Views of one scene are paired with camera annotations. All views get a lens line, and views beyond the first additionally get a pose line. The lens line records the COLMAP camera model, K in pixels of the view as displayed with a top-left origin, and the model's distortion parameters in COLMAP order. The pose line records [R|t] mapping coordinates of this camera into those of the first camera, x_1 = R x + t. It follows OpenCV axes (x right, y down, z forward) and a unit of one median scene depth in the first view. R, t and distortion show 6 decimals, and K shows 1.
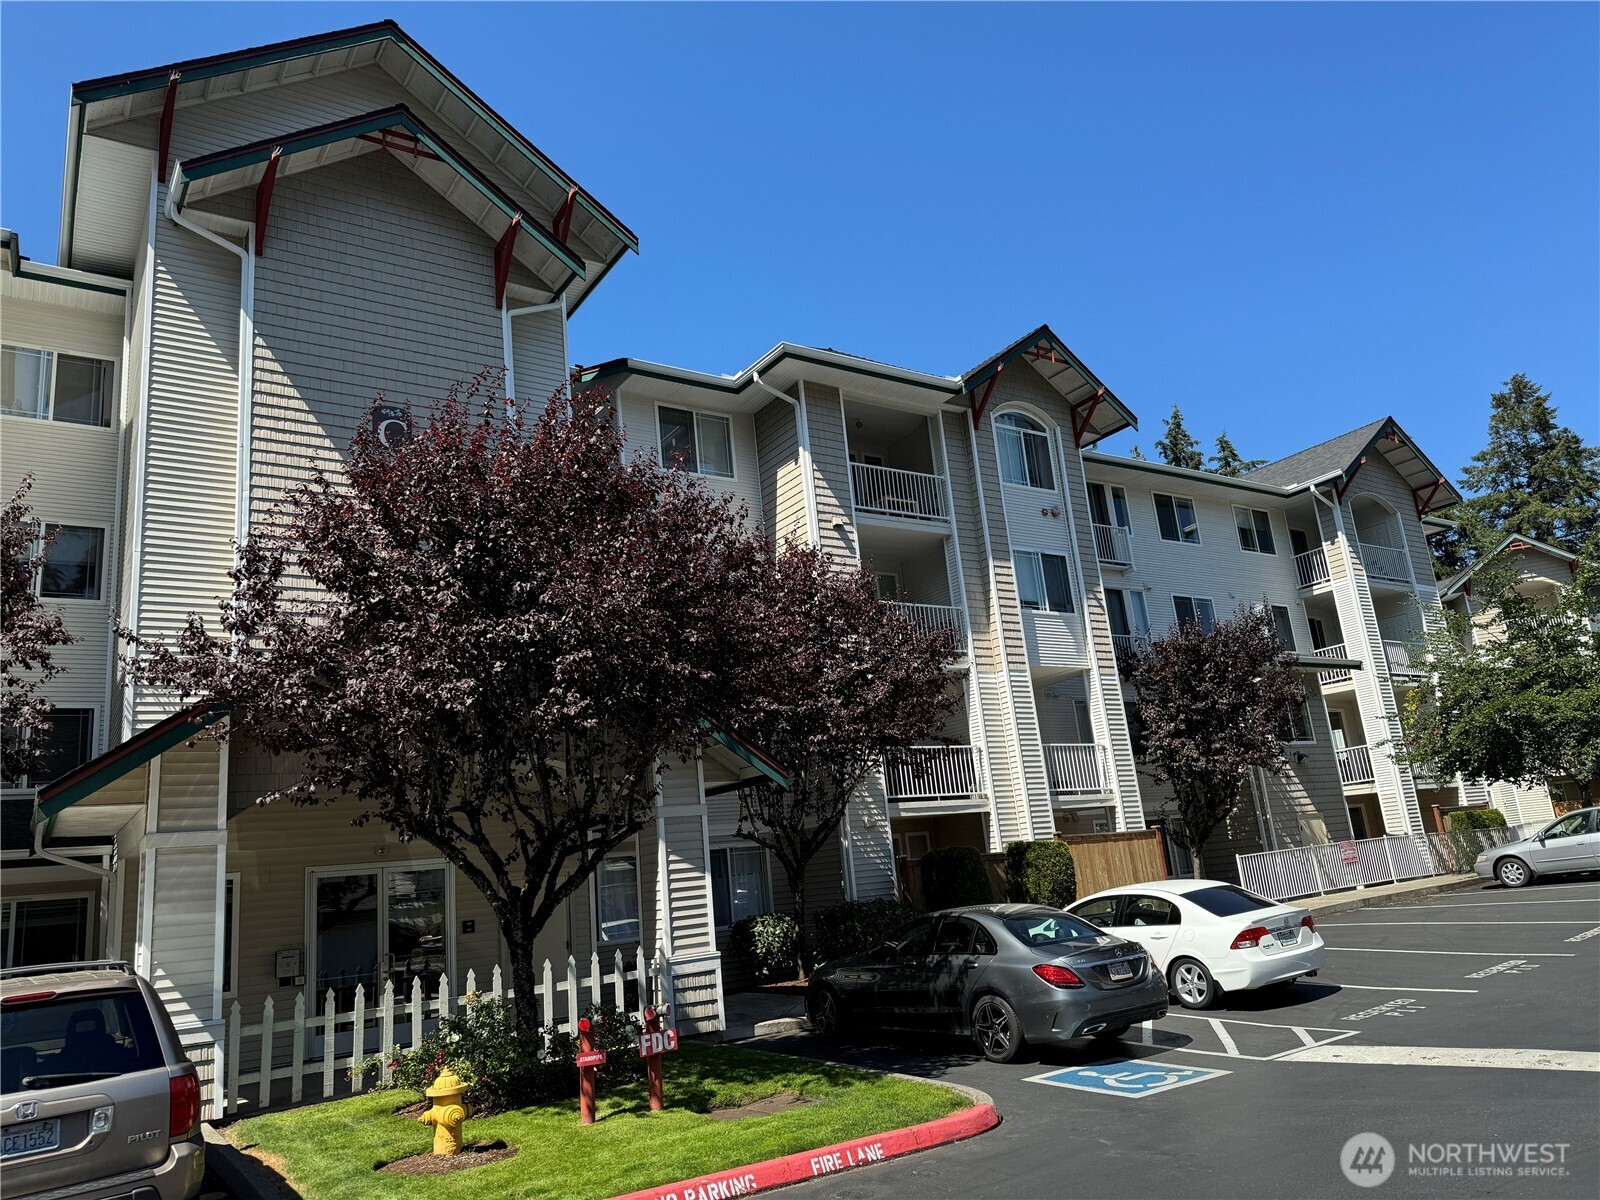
lens RADIAL K [[1127.7, 0, 783.0], [0, 1127.7, 594.7], [0, 0, 1]] dist [0.055484, -0.001596]
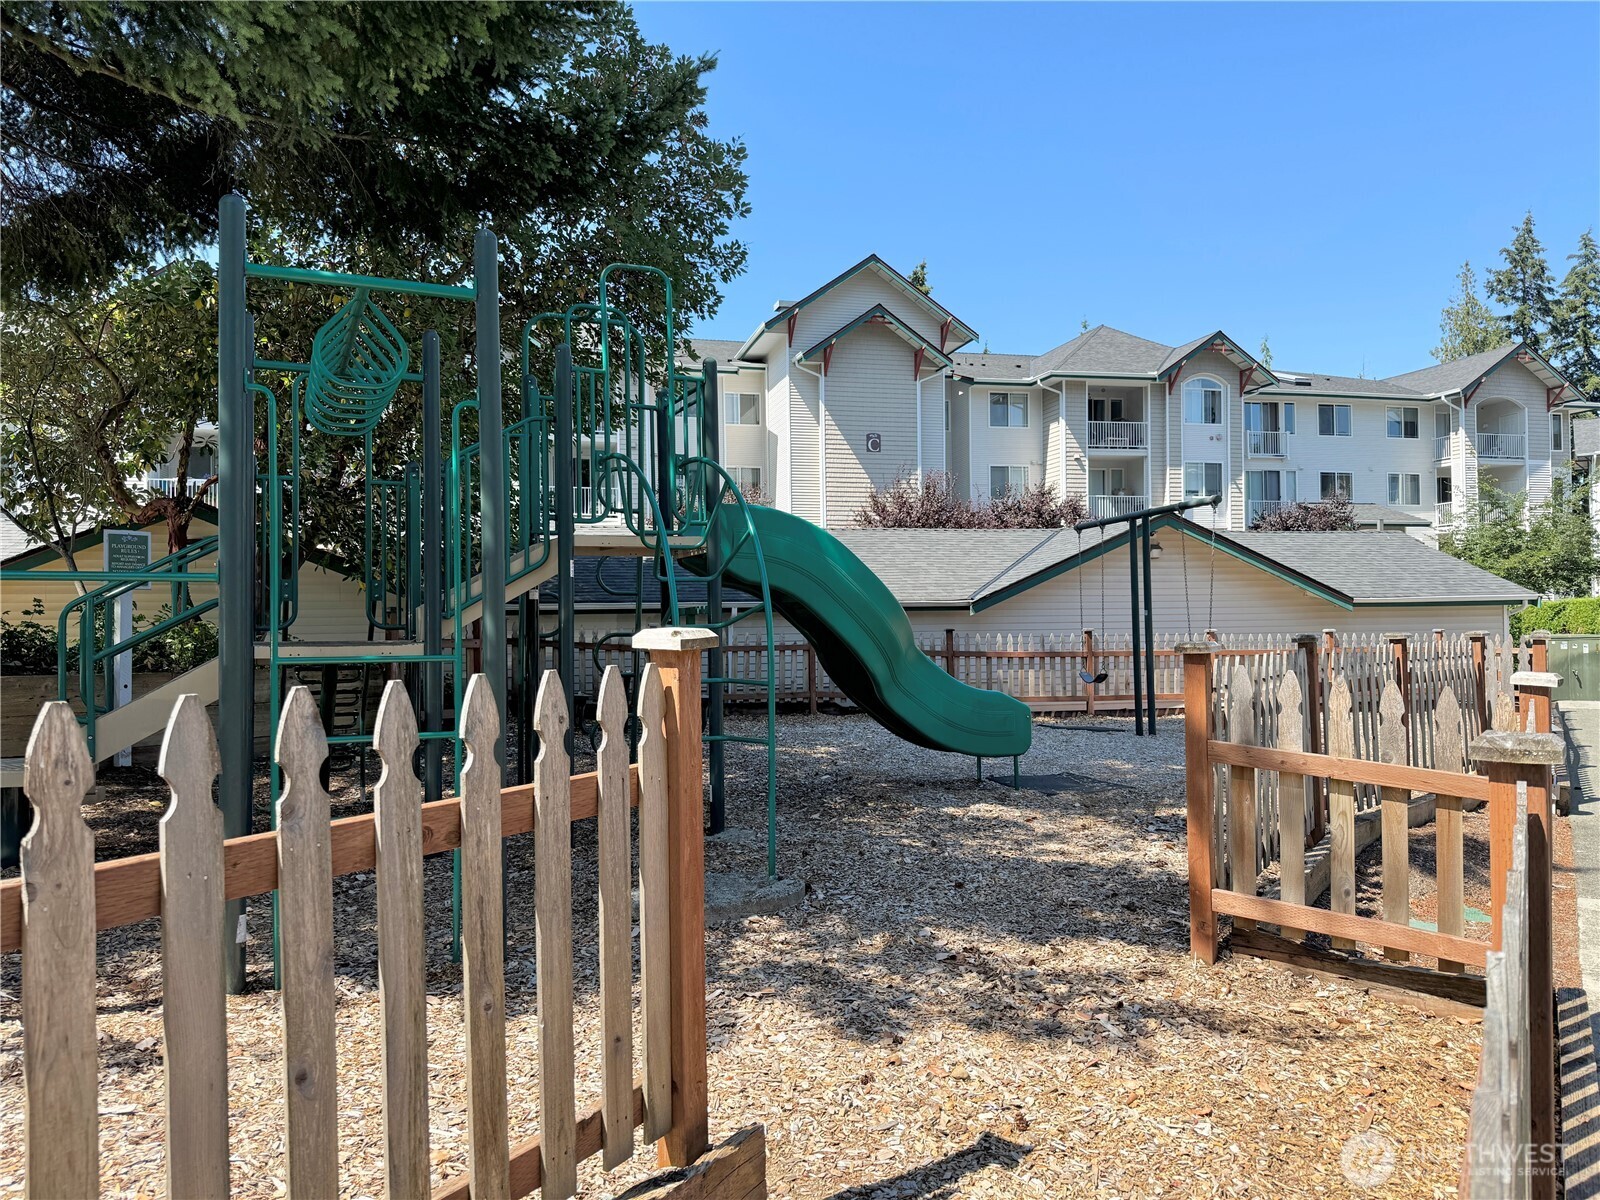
lens RADIAL K [[1127.7, 0, 794.4], [0, 1127.7, 606.4], [0, 0, 1]] dist [0.055484, -0.001596]
pose [[0.947619, 0.076329, -0.310147, 0.185284], [0.005327, 0.967114, 0.254289, -0.273717], [0.319357, -0.242622, 0.916049, -0.906268]]
